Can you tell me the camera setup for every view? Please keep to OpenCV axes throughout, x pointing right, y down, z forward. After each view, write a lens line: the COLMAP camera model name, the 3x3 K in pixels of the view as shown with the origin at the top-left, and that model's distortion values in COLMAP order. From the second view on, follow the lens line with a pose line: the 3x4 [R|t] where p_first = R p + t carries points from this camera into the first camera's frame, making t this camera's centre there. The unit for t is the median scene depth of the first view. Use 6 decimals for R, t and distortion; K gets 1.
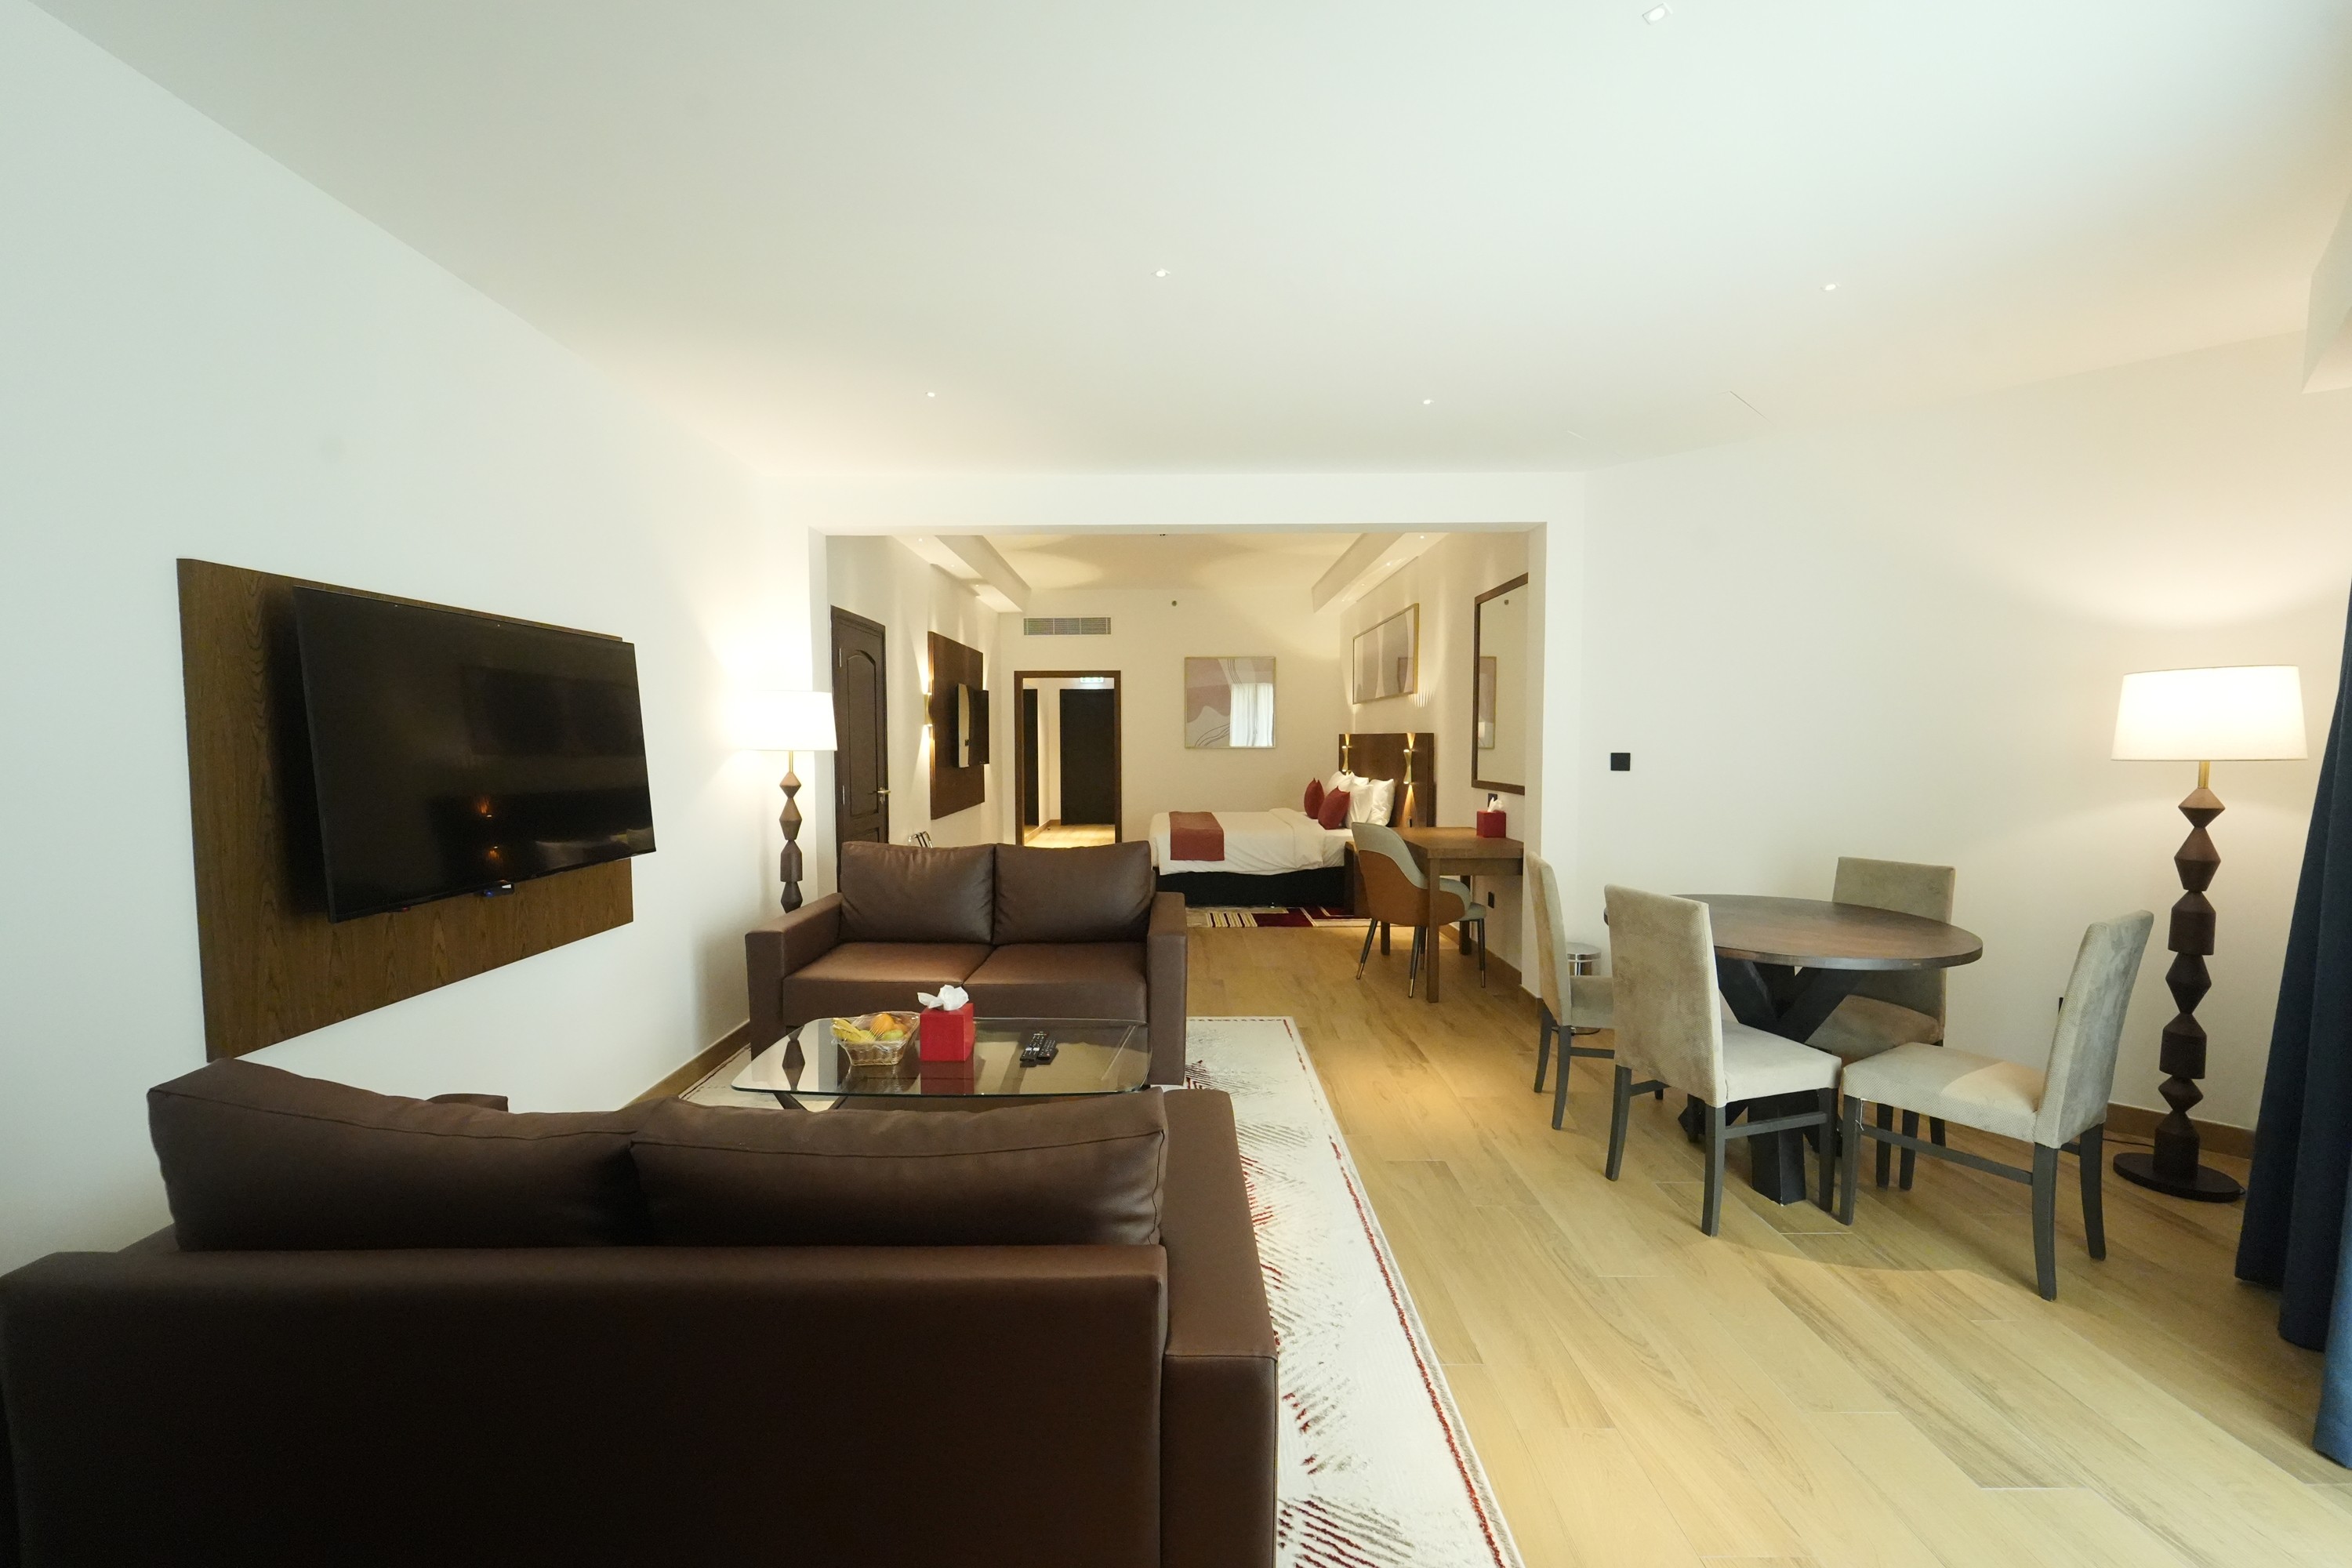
lens RADIAL K [[936.6, 0, 1157.8], [0, 936.6, 781.3], [0, 0, 1]] dist [-0.002887, -0.000235]
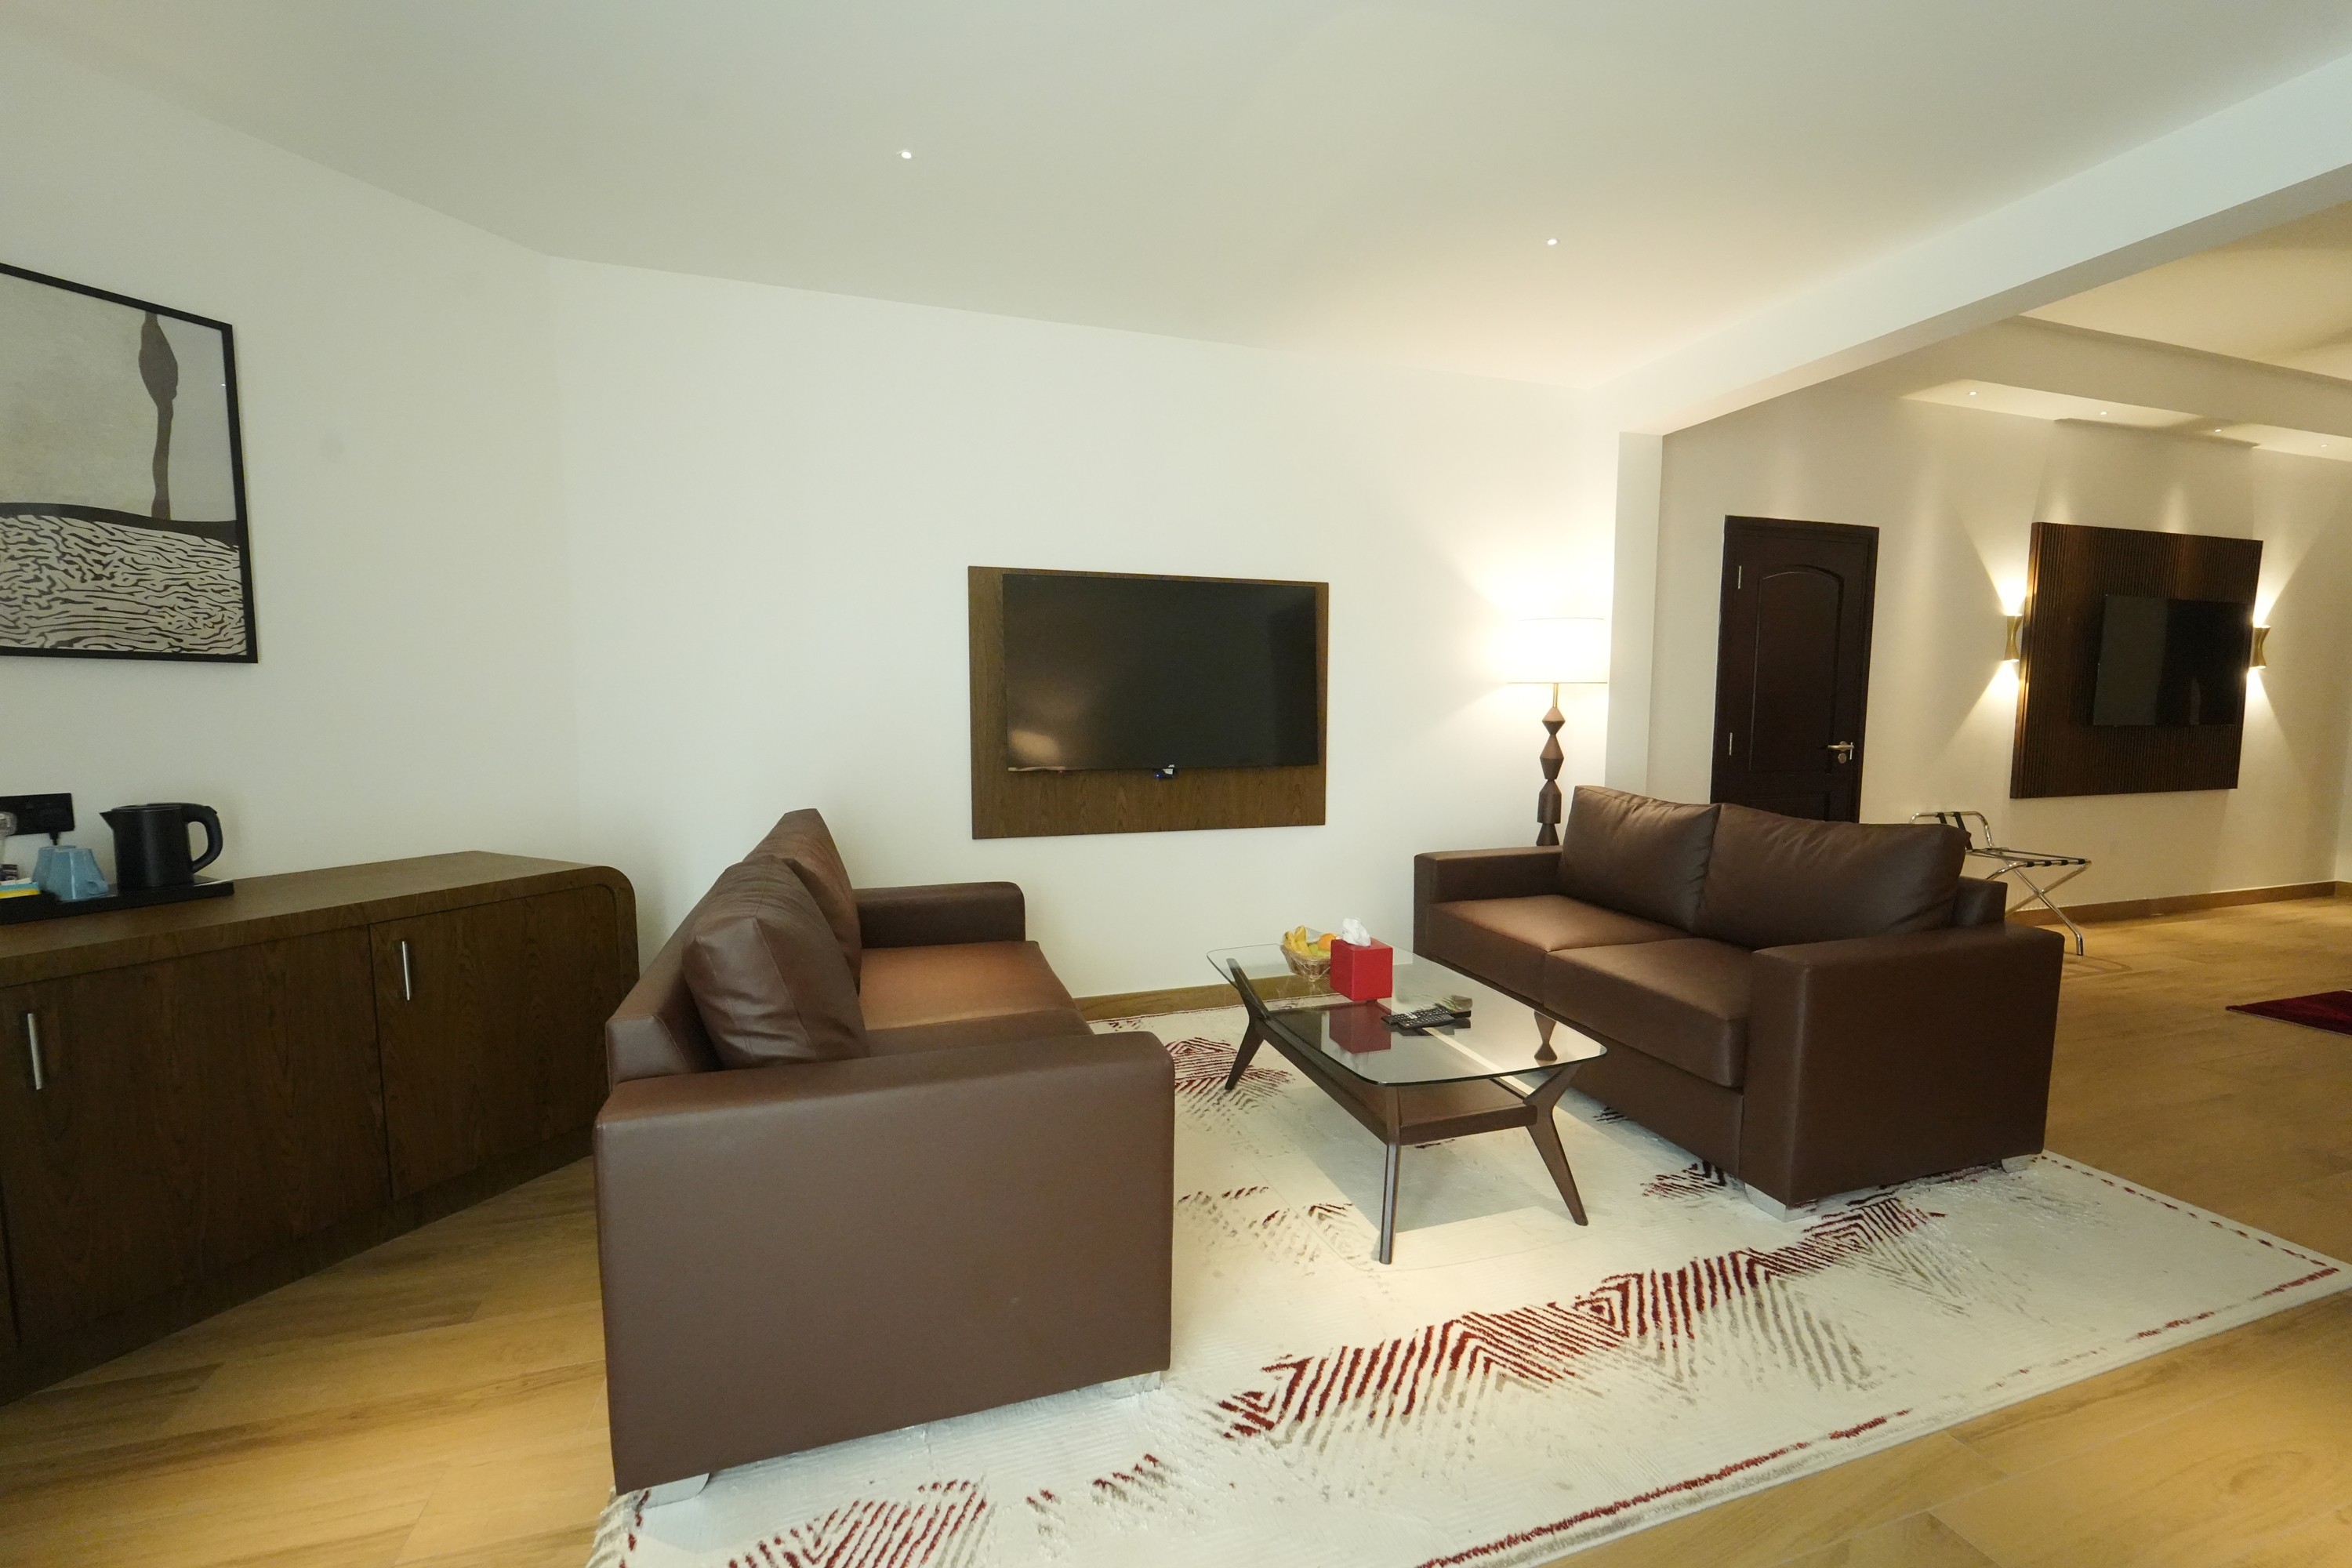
lens RADIAL K [[936.6, 0, 1157.8], [0, 936.6, 781.3], [0, 0, 1]] dist [-0.002887, -0.000235]
pose [[0.322306, 0.087437, -0.942589, 0.367584], [-0.049262, 0.995925, 0.075540, 0.013045], [0.945353, 0.022087, 0.325300, 0.325257]]
